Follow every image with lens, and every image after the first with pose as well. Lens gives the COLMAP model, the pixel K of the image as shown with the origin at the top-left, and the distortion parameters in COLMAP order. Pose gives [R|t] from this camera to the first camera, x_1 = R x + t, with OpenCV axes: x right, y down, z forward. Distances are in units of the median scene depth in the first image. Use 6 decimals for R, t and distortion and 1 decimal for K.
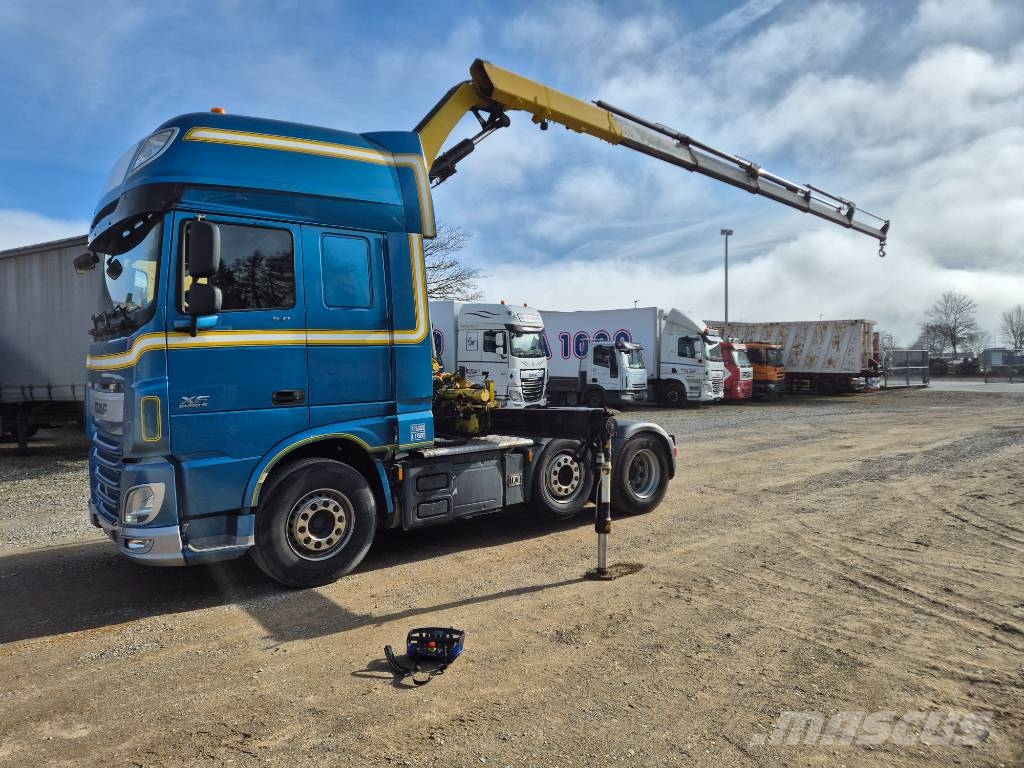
lens RADIAL K [[732.1, 0, 512.0], [0, 732.1, 375.7], [0, 0, 1]] dist [0.079539, -0.083349]
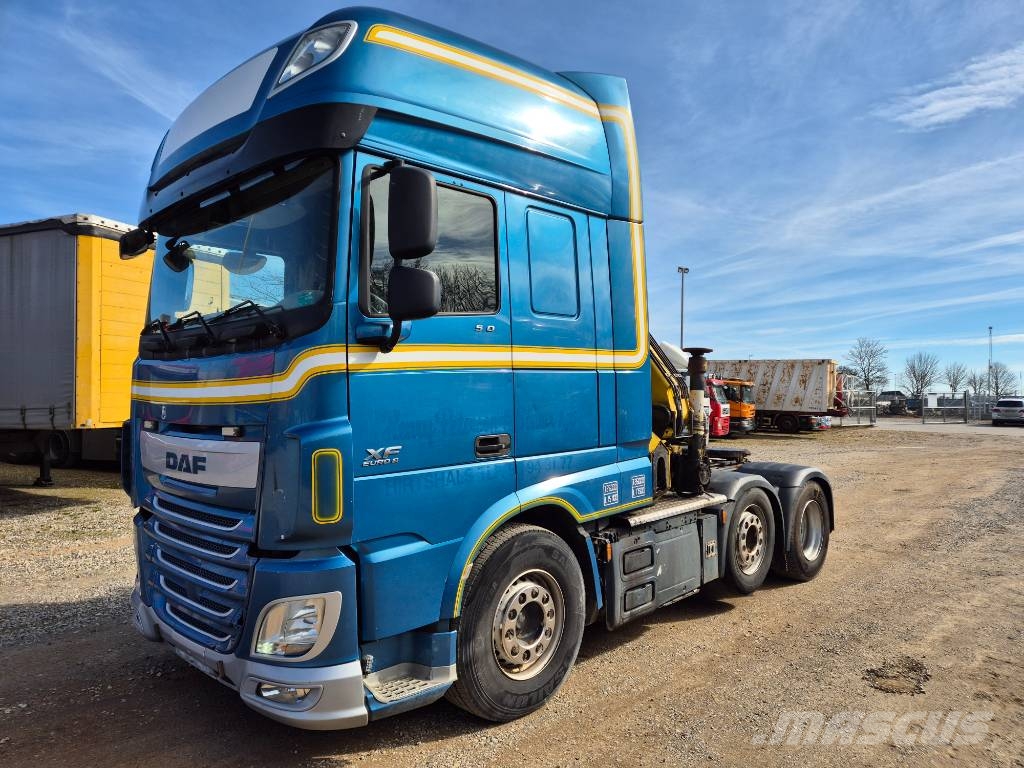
lens RADIAL K [[726.9, 0, 543.9], [0, 726.9, 386.8], [0, 0, 1]] dist [0.084306, -0.104164]
pose [[0.986854, 0.000308, 0.161613, -0.276285], [0.005732, 0.999303, -0.036900, 0.000434], [-0.161512, 0.037341, 0.986164, 0.257649]]
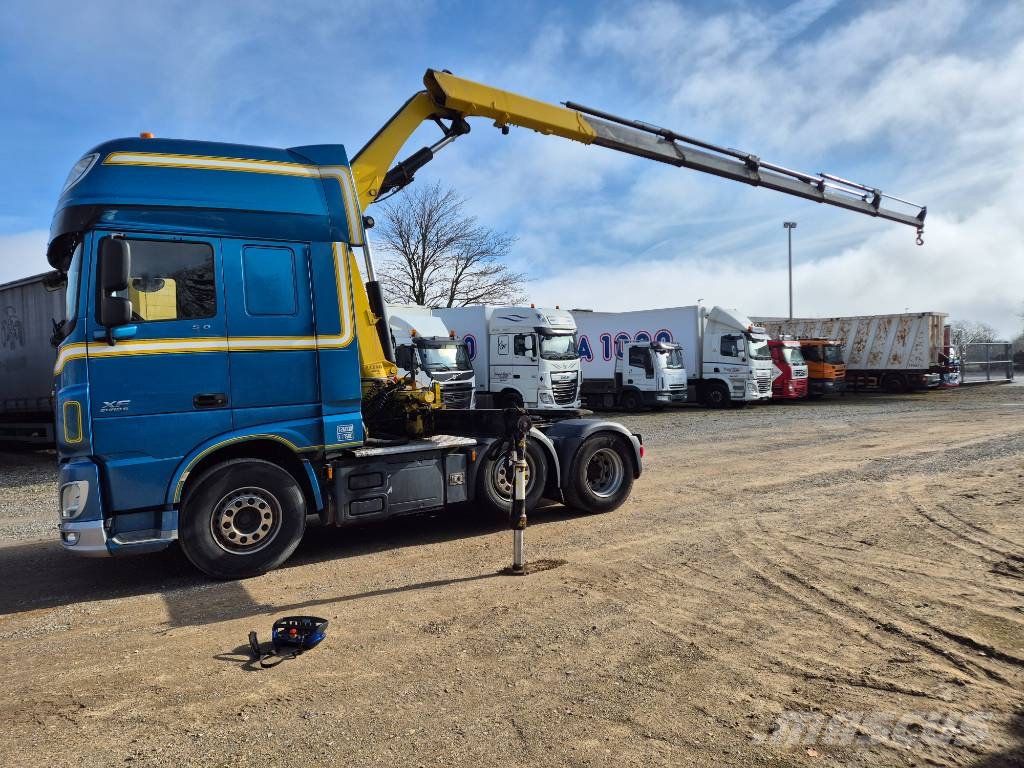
lens RADIAL K [[734.0, 0, 512.0], [0, 734.0, 384.0], [0, 0, 1]] dist [0.083409, -0.085550]
pose [[0.993286, -0.017583, -0.114341, 0.190994], [0.018237, 0.999823, 0.004669, 0.005884], [0.114239, -0.006723, 0.993431, -0.011653]]
